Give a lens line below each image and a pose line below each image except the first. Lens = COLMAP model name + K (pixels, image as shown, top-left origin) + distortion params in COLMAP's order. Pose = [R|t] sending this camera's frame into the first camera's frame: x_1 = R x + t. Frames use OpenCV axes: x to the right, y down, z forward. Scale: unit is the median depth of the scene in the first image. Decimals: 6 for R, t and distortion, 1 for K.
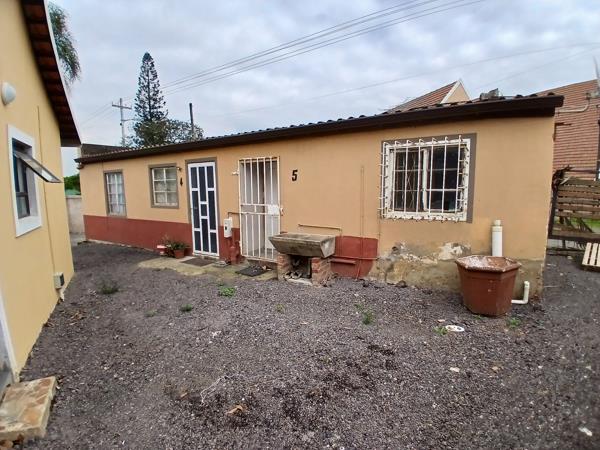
lens RADIAL K [[297.5, 0, 300.0], [0, 297.5, 225.0], [0, 0, 1]] dist [0.000013, -0.000136]
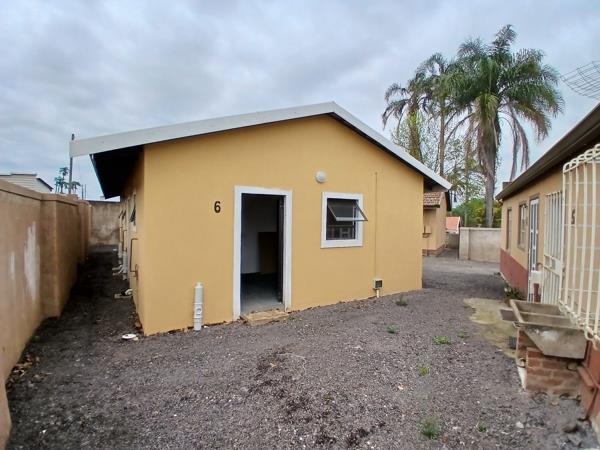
lens RADIAL K [[297.5, 0, 300.0], [0, 297.5, 225.0], [0, 0, 1]] dist [0.000013, -0.000136]
pose [[0.048437, 0.034985, -0.998213, 0.928591], [-0.138420, 0.989978, 0.027980, -0.140213], [0.989188, 0.136818, 0.052794, 0.633433]]
